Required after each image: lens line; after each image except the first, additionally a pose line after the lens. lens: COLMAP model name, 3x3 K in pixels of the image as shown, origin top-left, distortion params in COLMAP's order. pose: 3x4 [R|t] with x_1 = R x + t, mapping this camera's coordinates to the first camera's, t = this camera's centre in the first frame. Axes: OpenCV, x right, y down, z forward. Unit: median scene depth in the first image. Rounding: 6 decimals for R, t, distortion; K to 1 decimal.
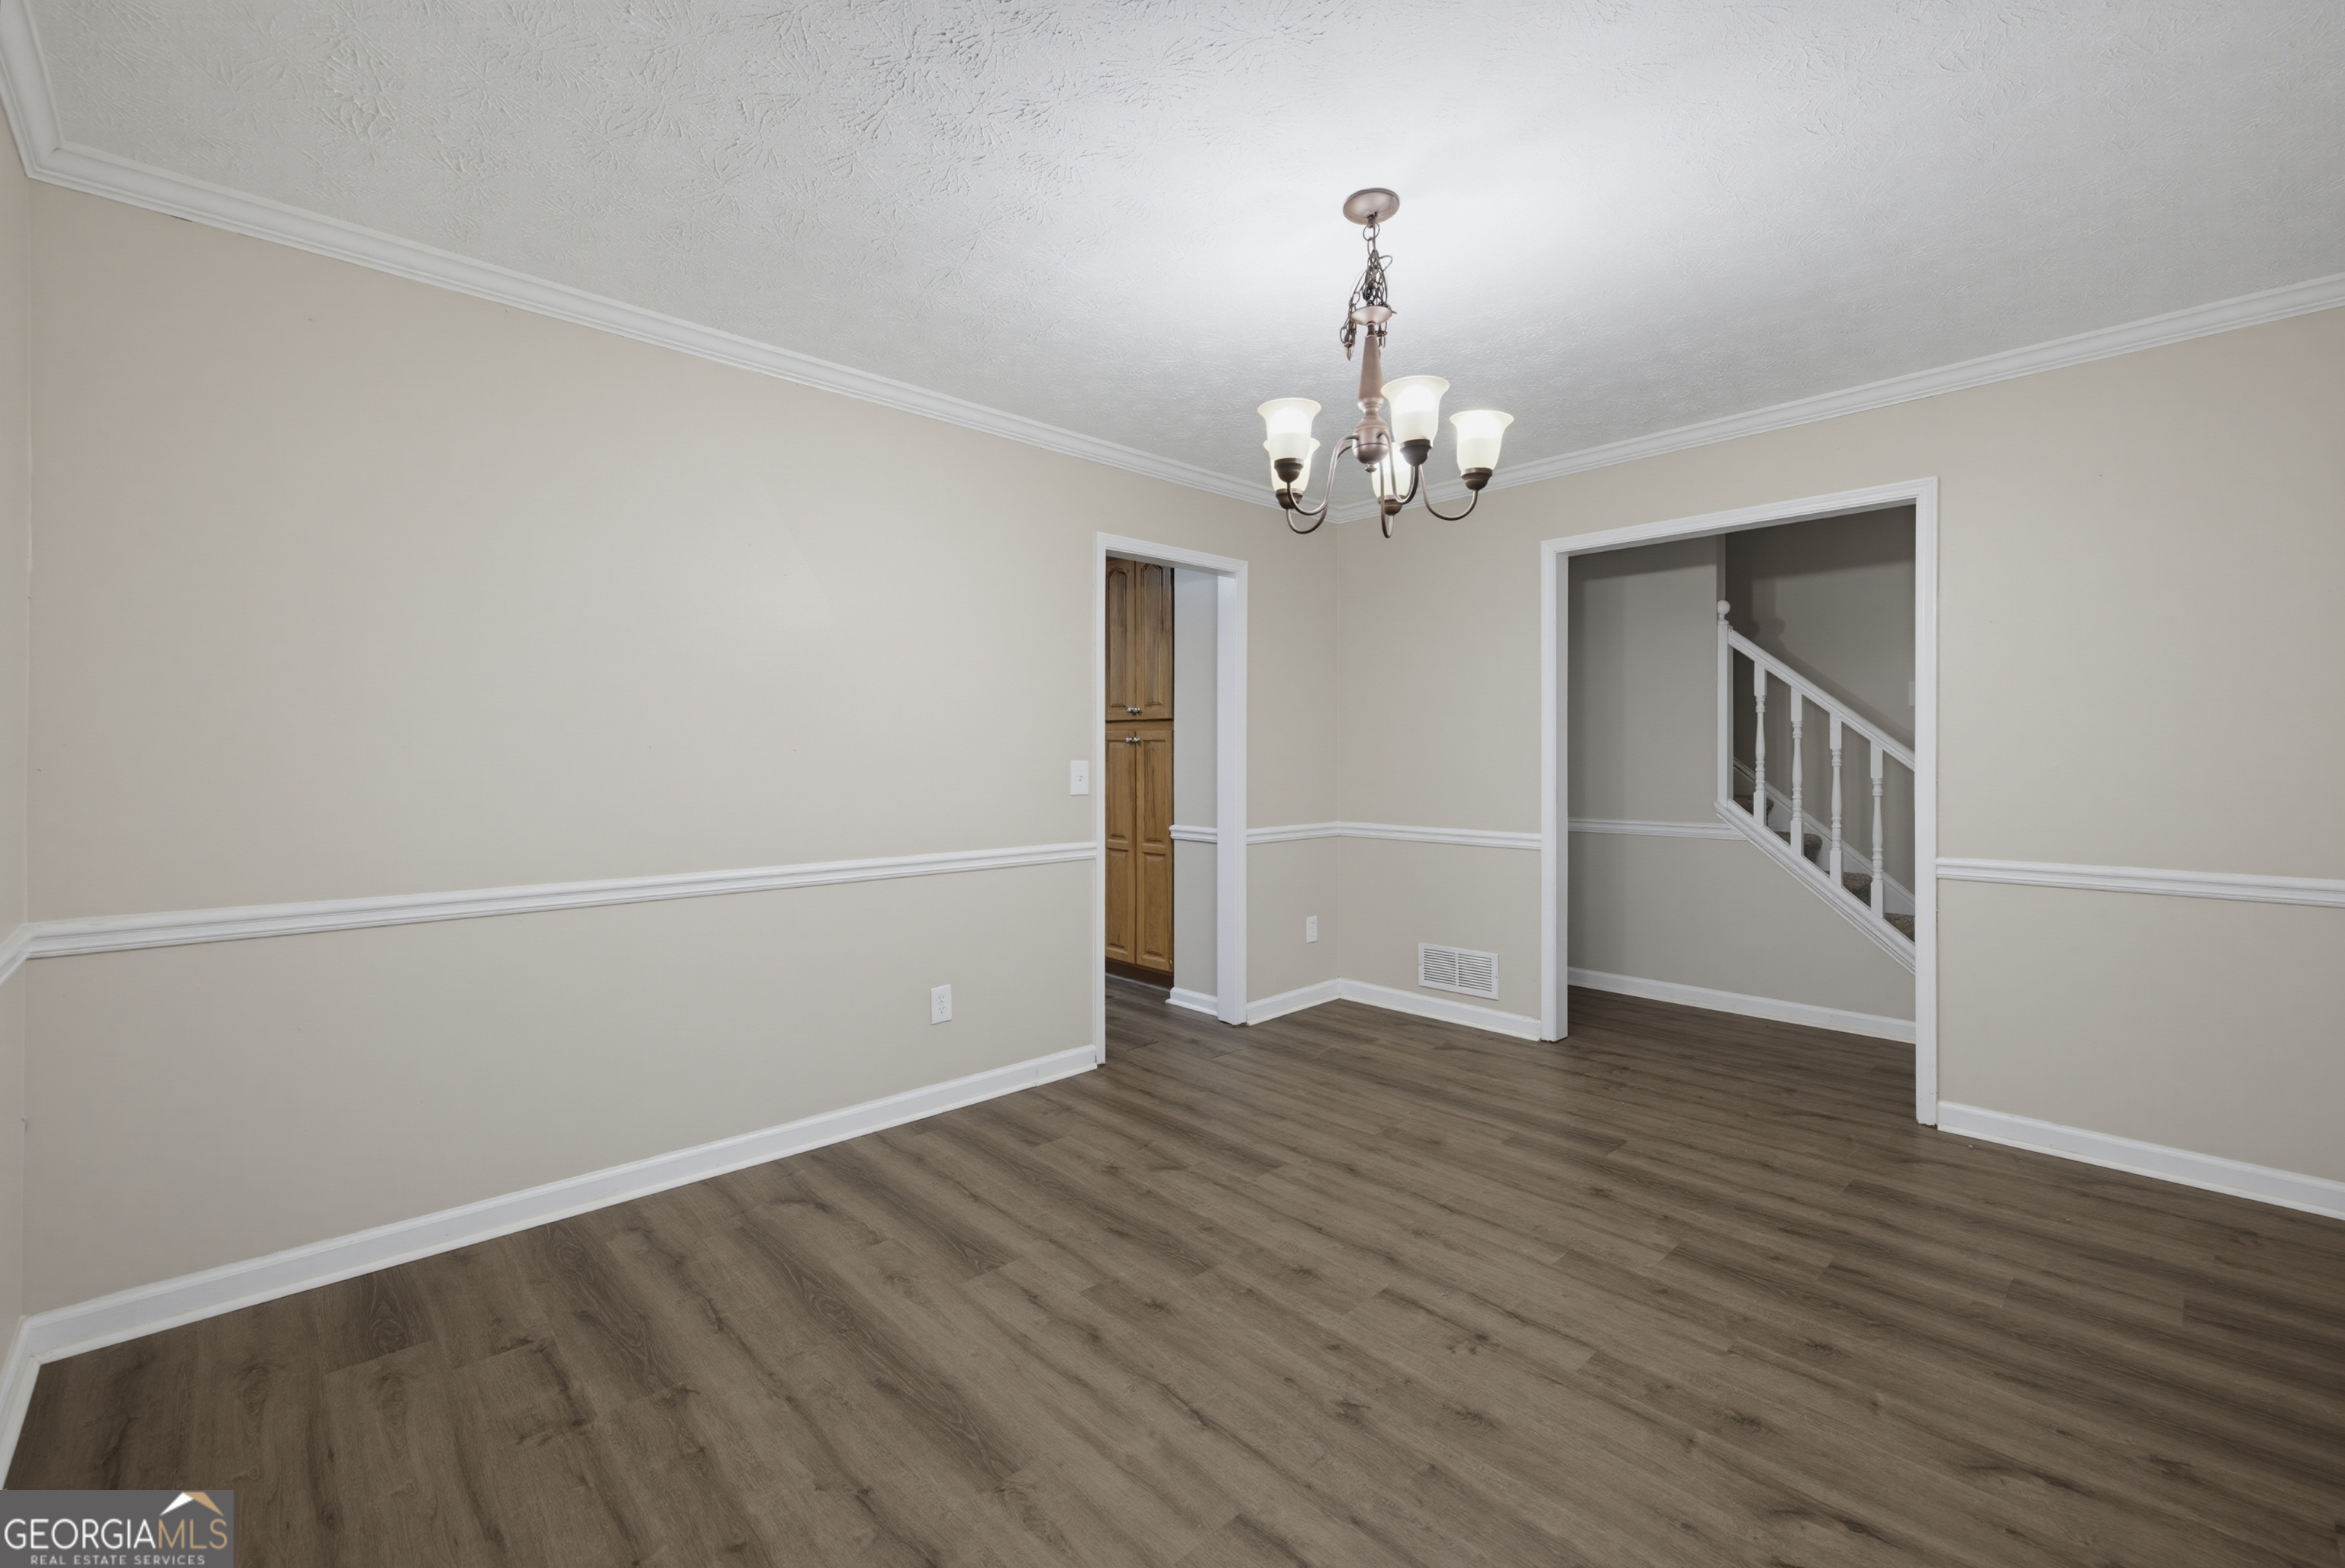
lens RADIAL K [[982.6, 0, 1176.7], [0, 982.6, 758.0], [0, 0, 1]] dist [0.004087, 0.000022]
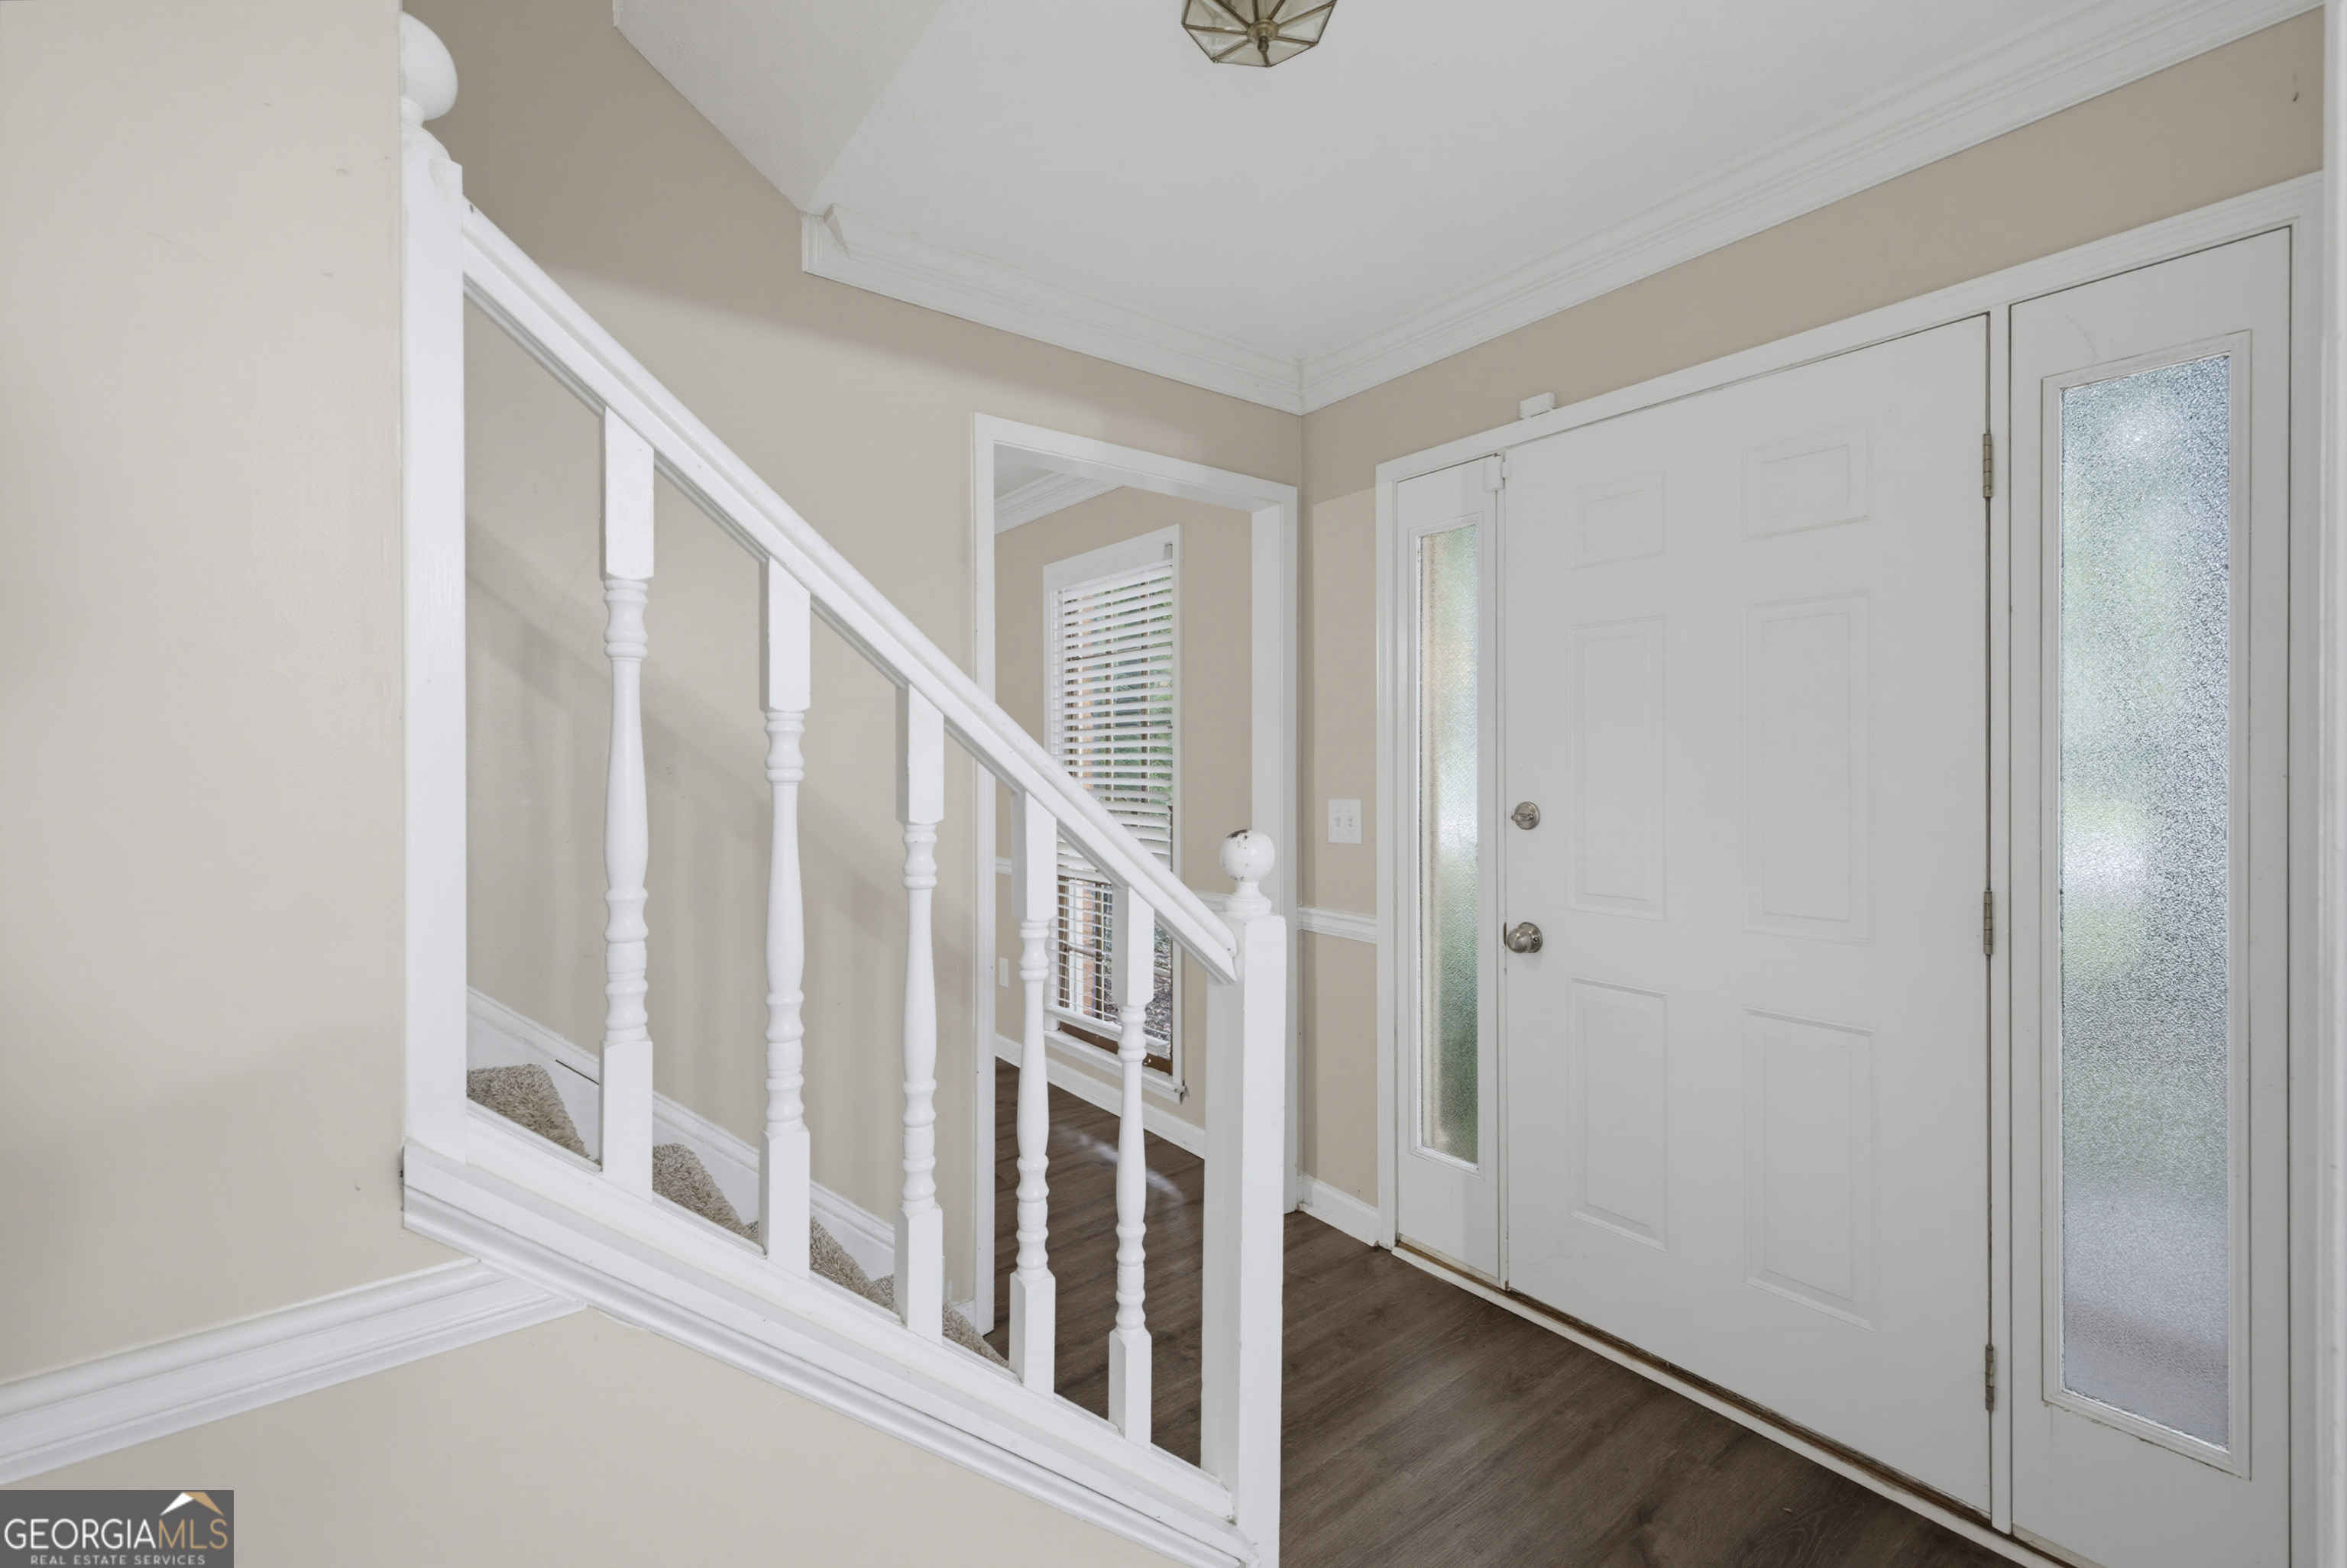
lens RADIAL K [[968.4, 0, 1167.1], [0, 968.4, 748.0], [0, 0, 1]] dist [0.000957, 0.000015]
pose [[0.107882, 0.006988, 0.994139, 0.733882], [0.001511, 0.999973, -0.007193, -0.044049], [-0.994163, 0.002279, 0.107868, 1.582665]]
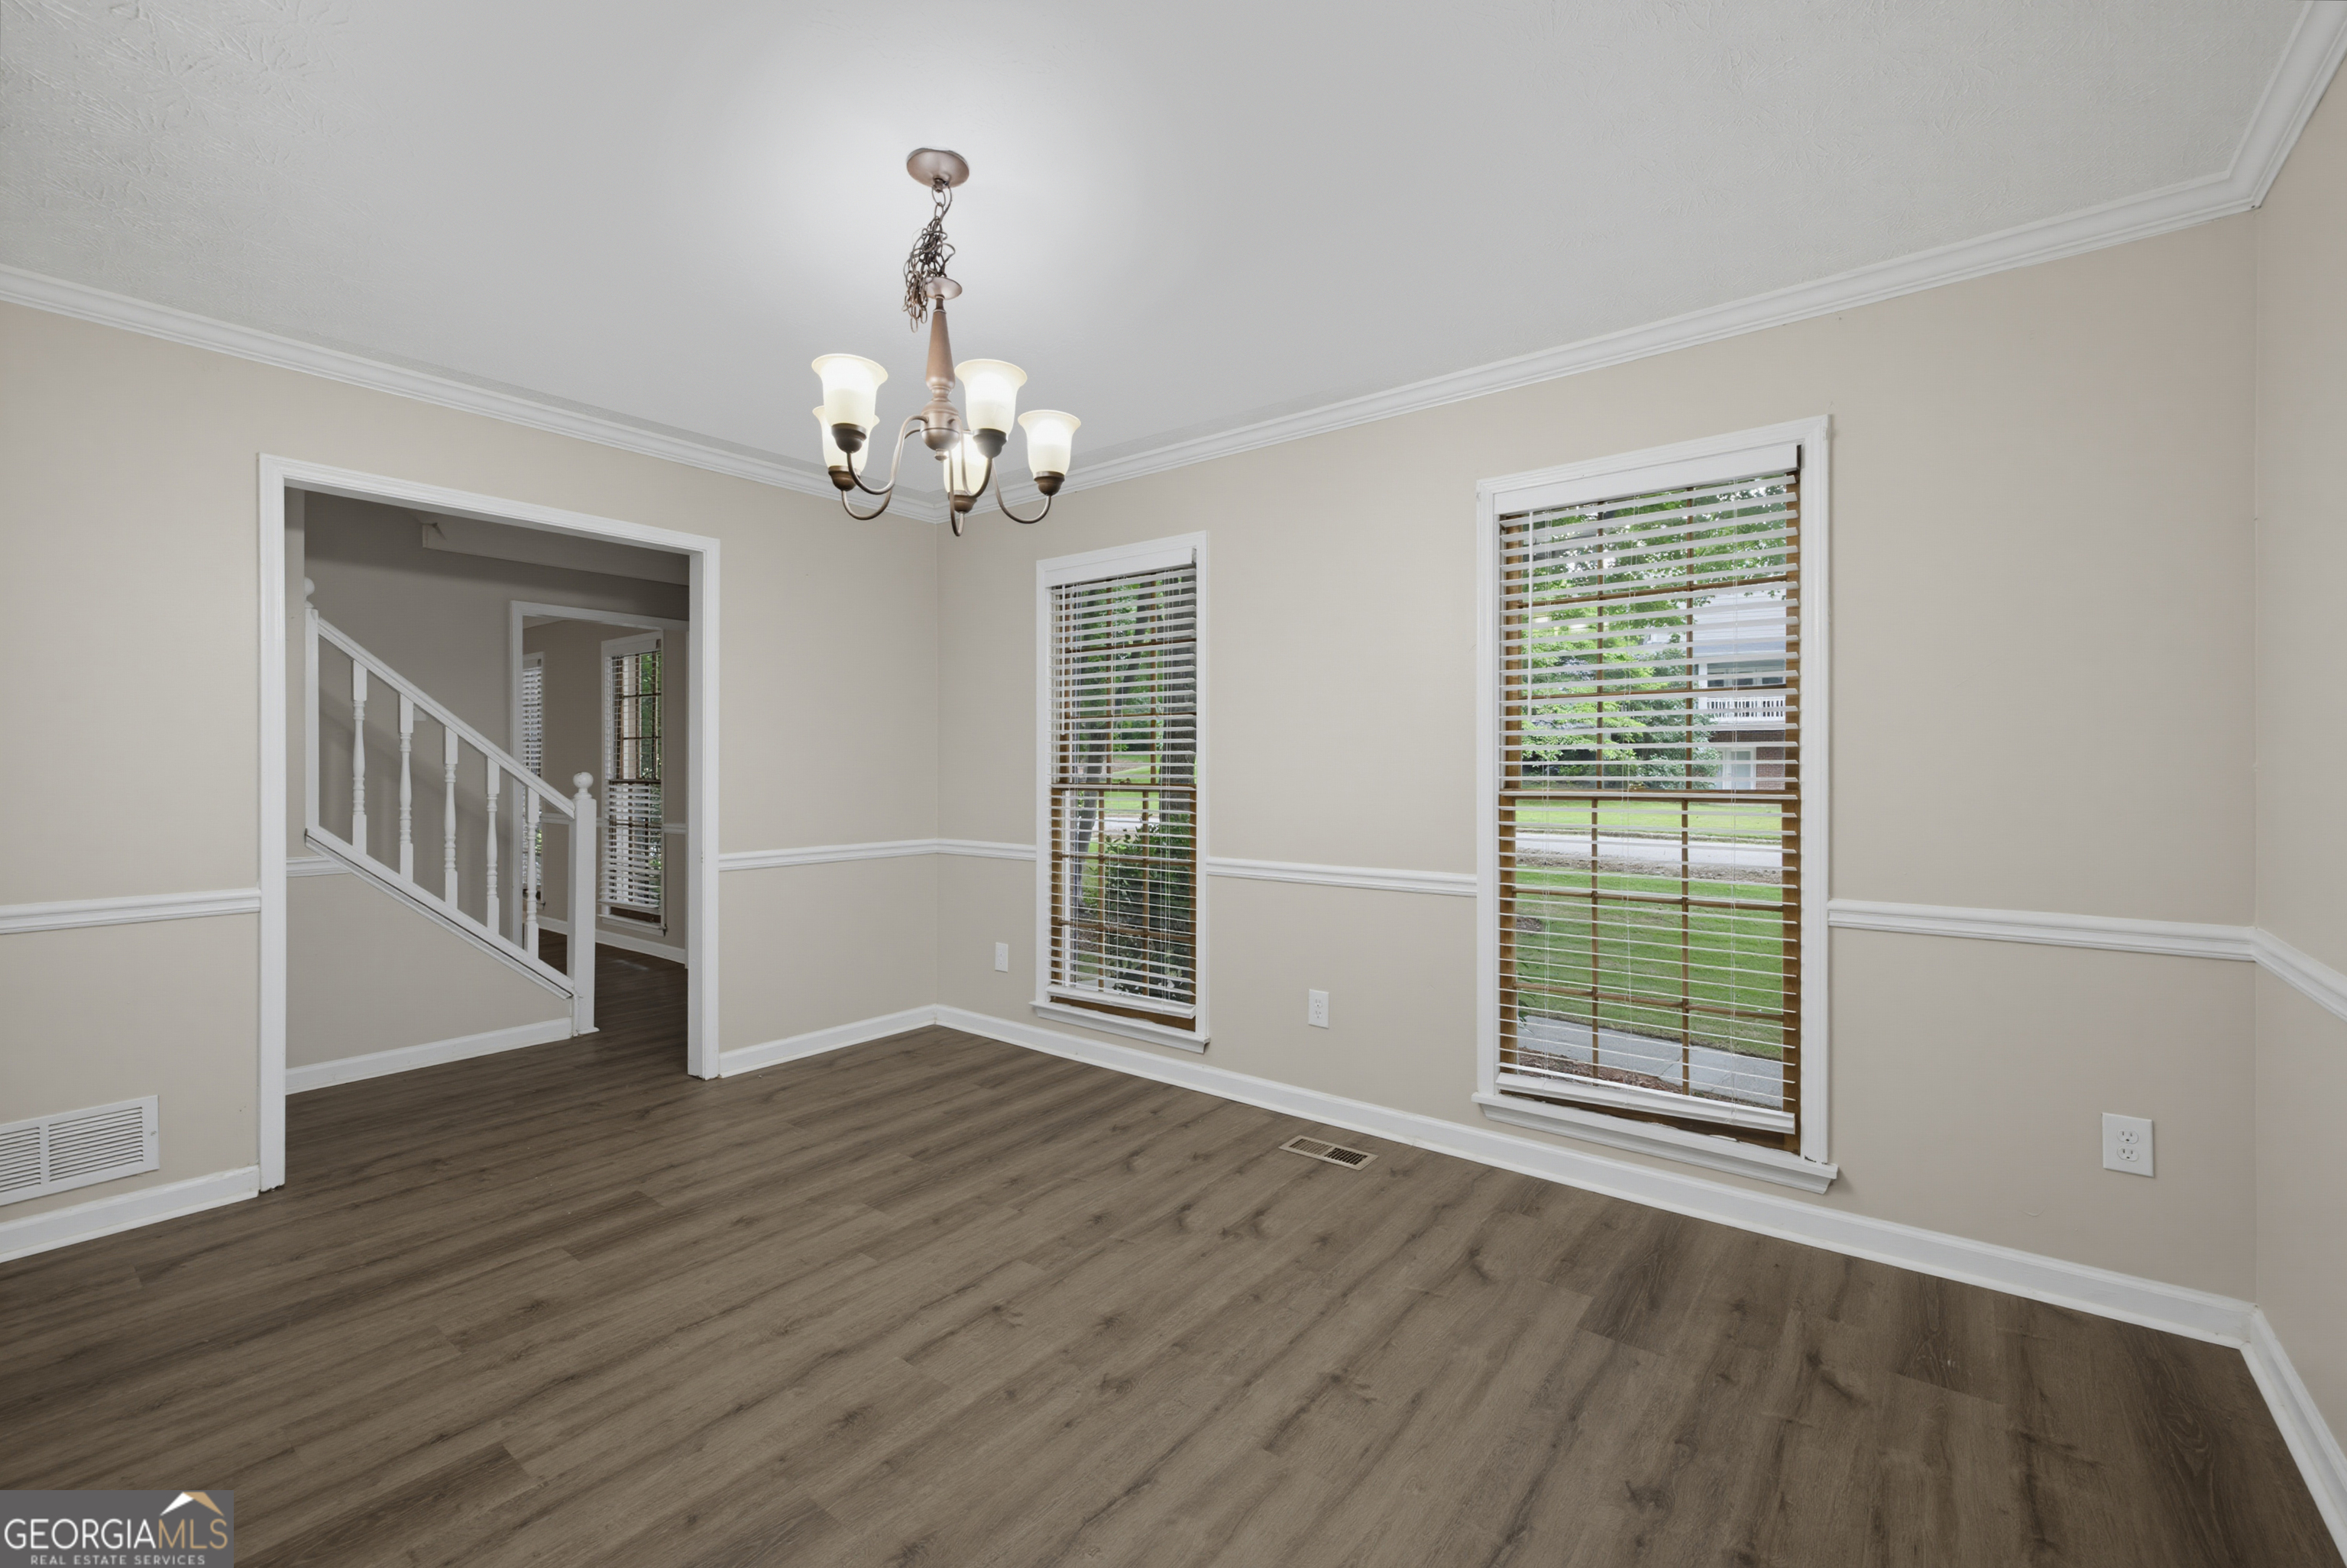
lens RADIAL K [[983.3, 0, 1177.7], [0, 983.3, 758.0], [0, 0, 1]] dist [0.004087, 0.000022]
pose [[-0.148540, 0.012865, 0.988823, -0.642909], [0.006537, 0.999906, -0.012028, 0.003191], [-0.988885, 0.004677, -0.148610, 0.786620]]
